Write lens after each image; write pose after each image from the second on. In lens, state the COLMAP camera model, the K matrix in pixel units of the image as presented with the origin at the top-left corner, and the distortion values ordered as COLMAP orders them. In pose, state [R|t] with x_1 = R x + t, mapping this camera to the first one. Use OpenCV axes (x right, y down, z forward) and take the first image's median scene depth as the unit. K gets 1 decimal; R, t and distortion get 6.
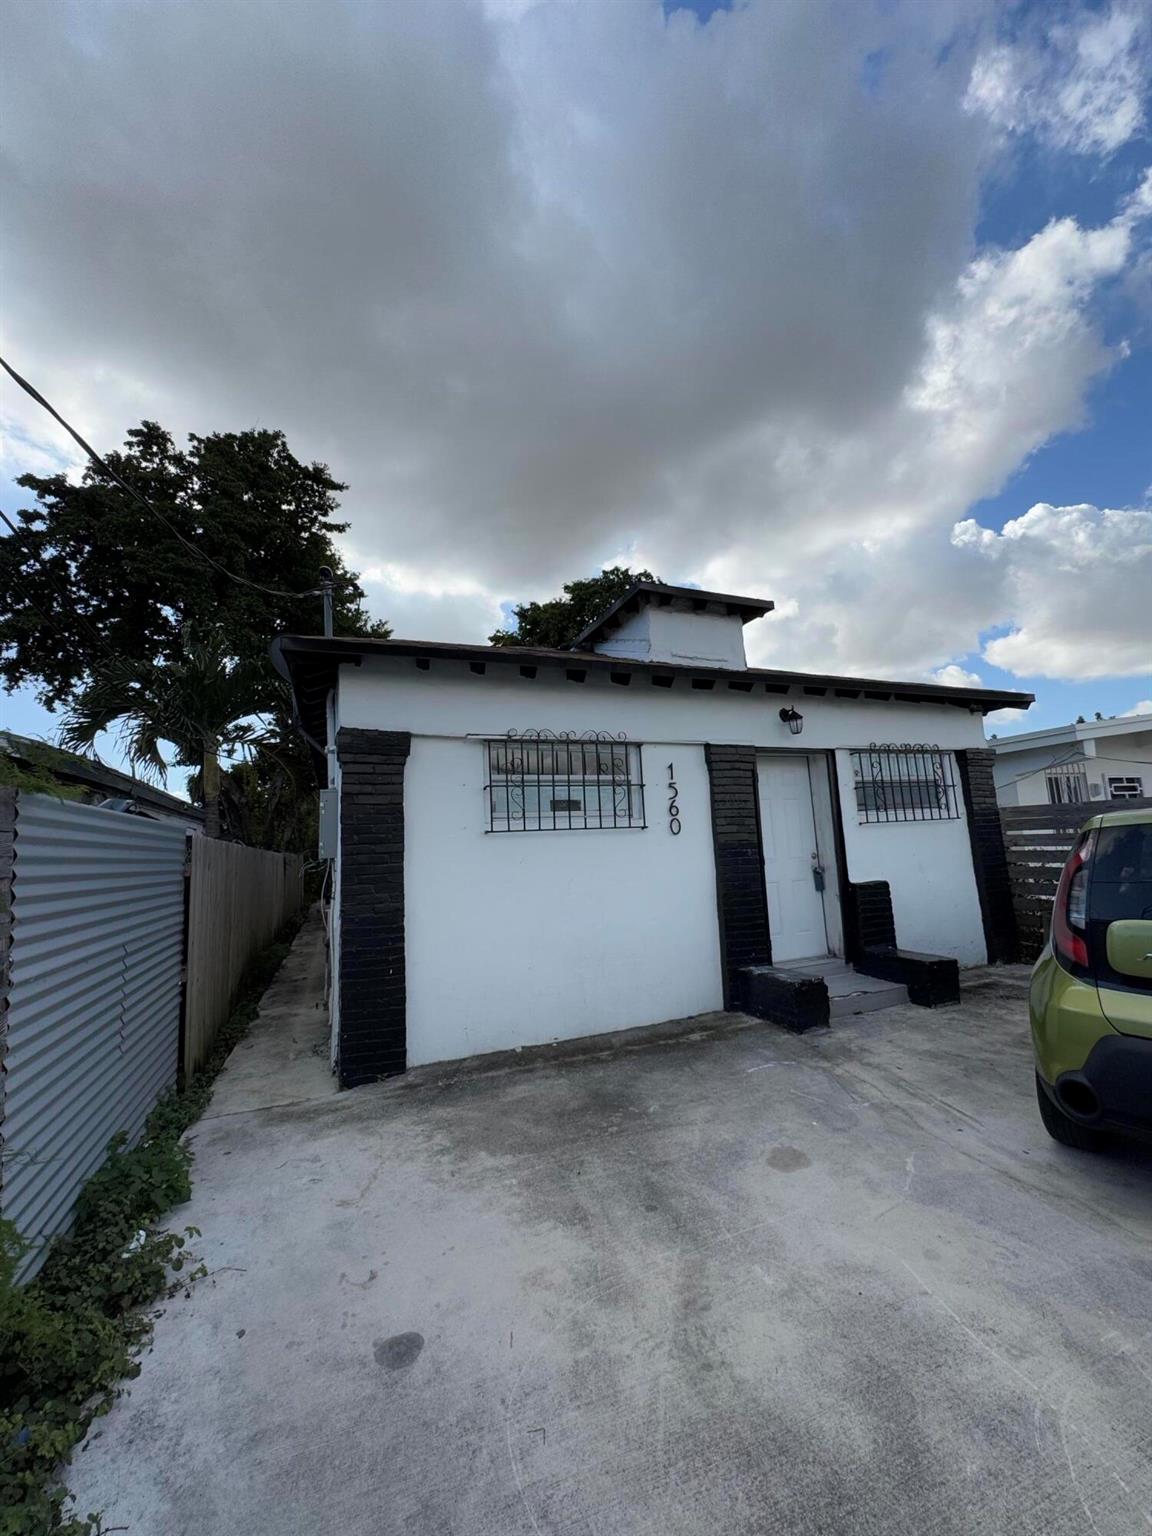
lens RADIAL K [[613.6, 0, 576.0], [0, 613.6, 768.0], [0, 0, 1]] dist [-0.005915, 0.000276]
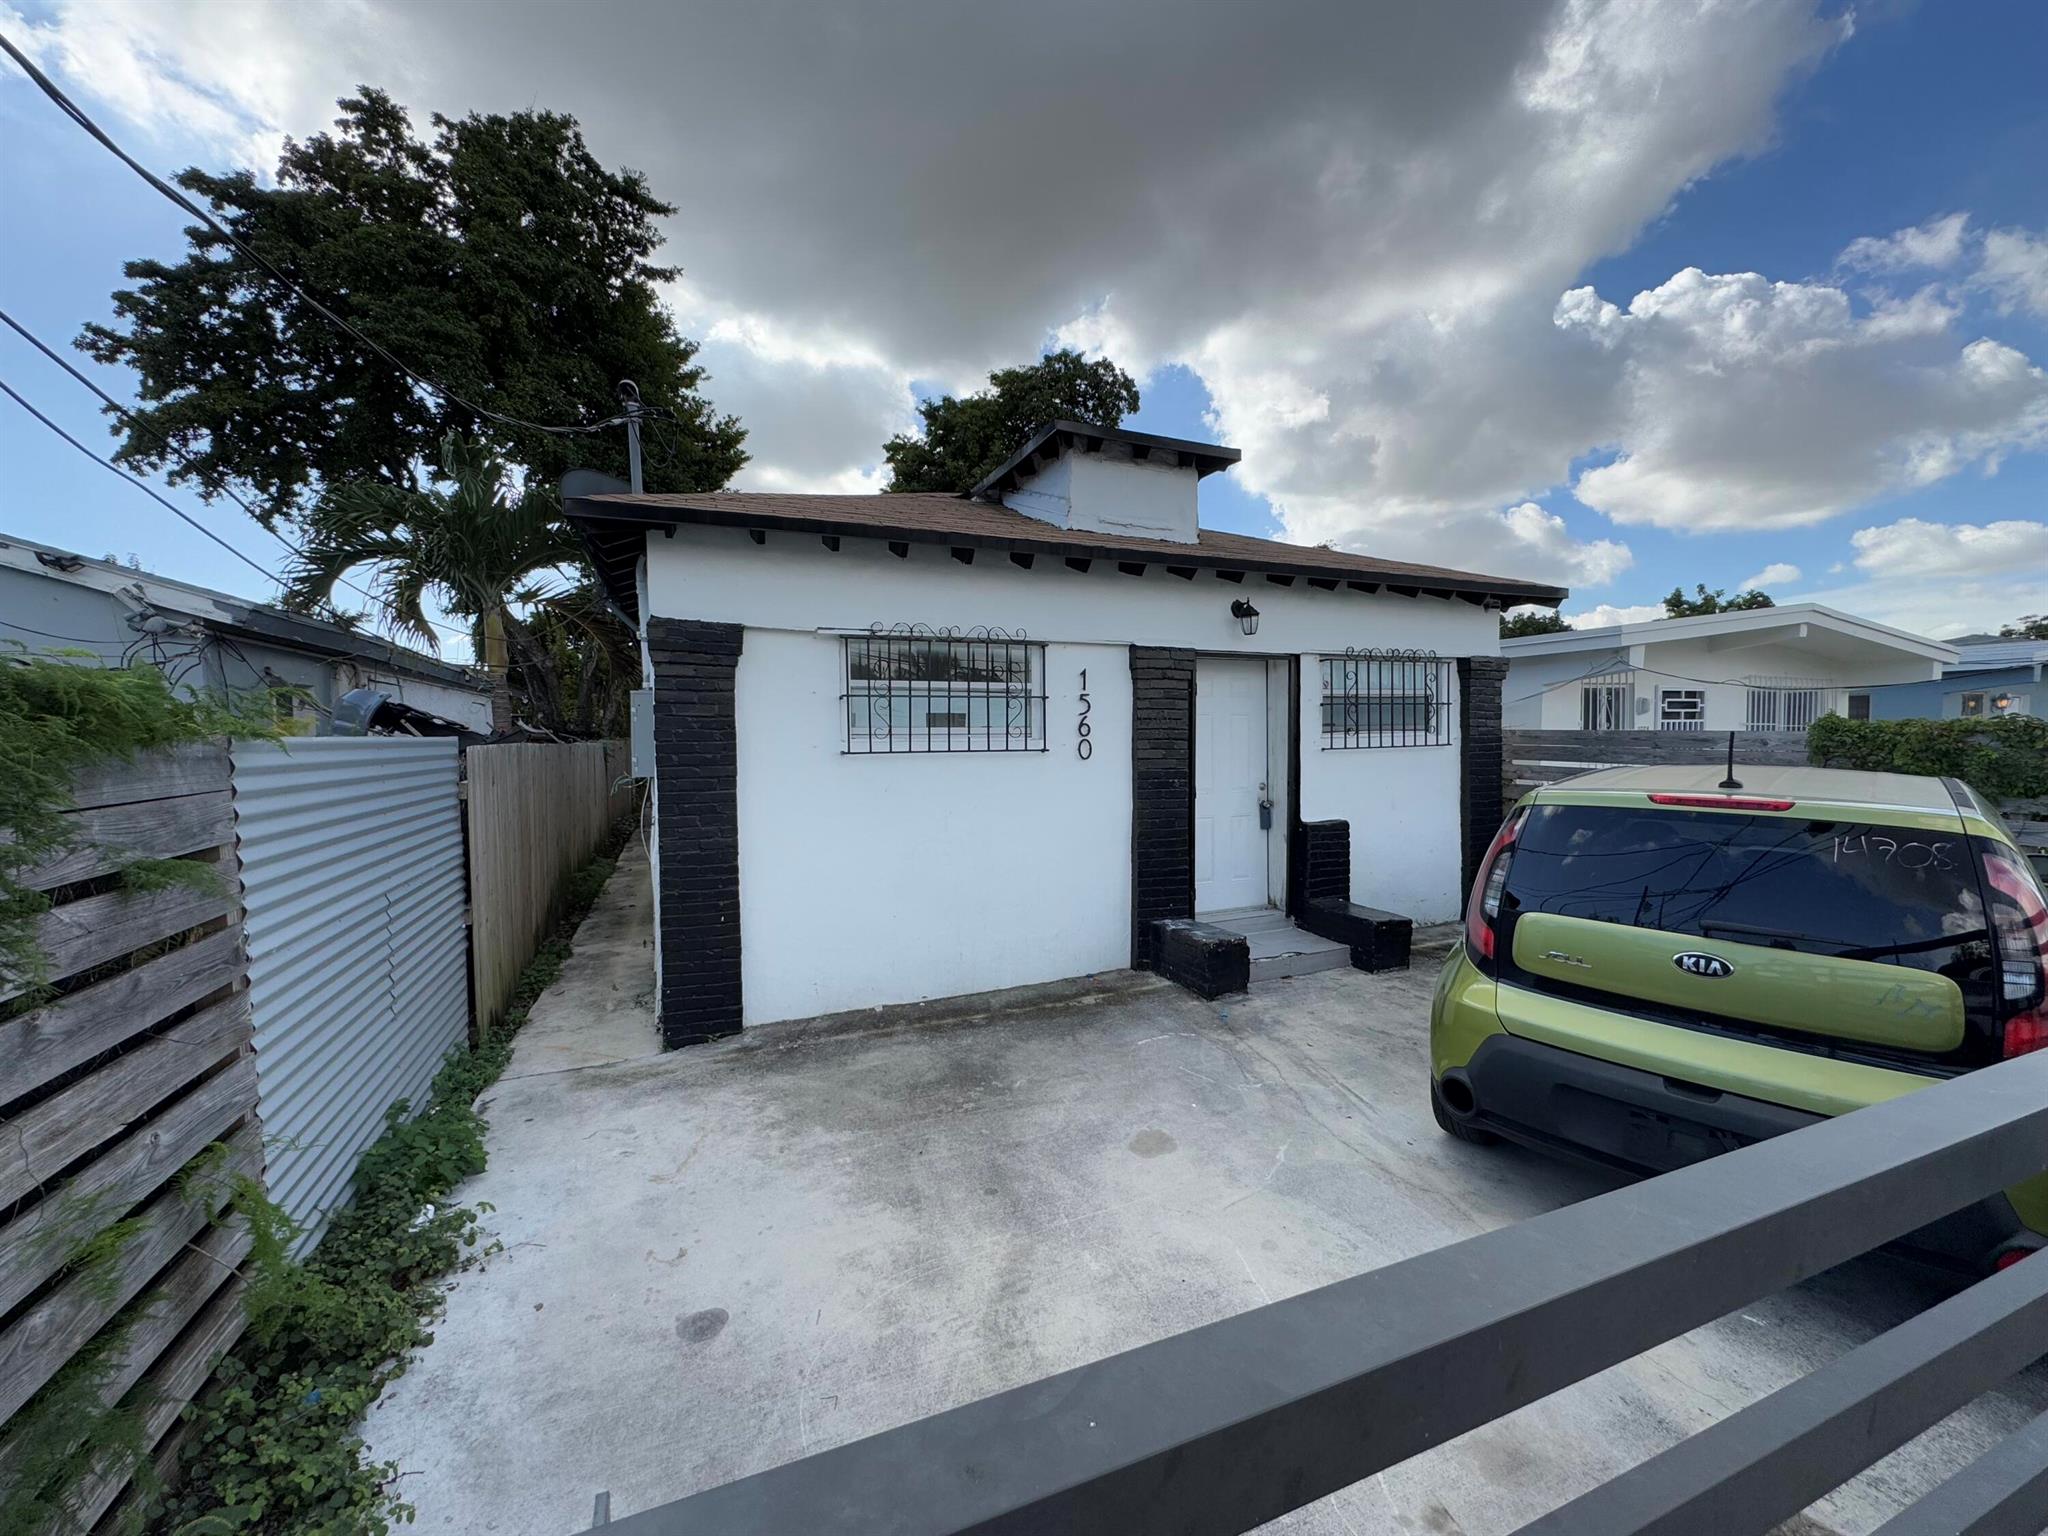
lens RADIAL K [[818.2, 0, 1028.8], [0, 818.2, 768.2], [0, 0, 1]] dist [-0.005915, 0.000276]
pose [[0.998924, 0.035512, 0.029819, 0.072498], [-0.040127, 0.984271, 0.172050, -0.075999], [-0.023240, -0.173061, 0.984637, -0.064787]]
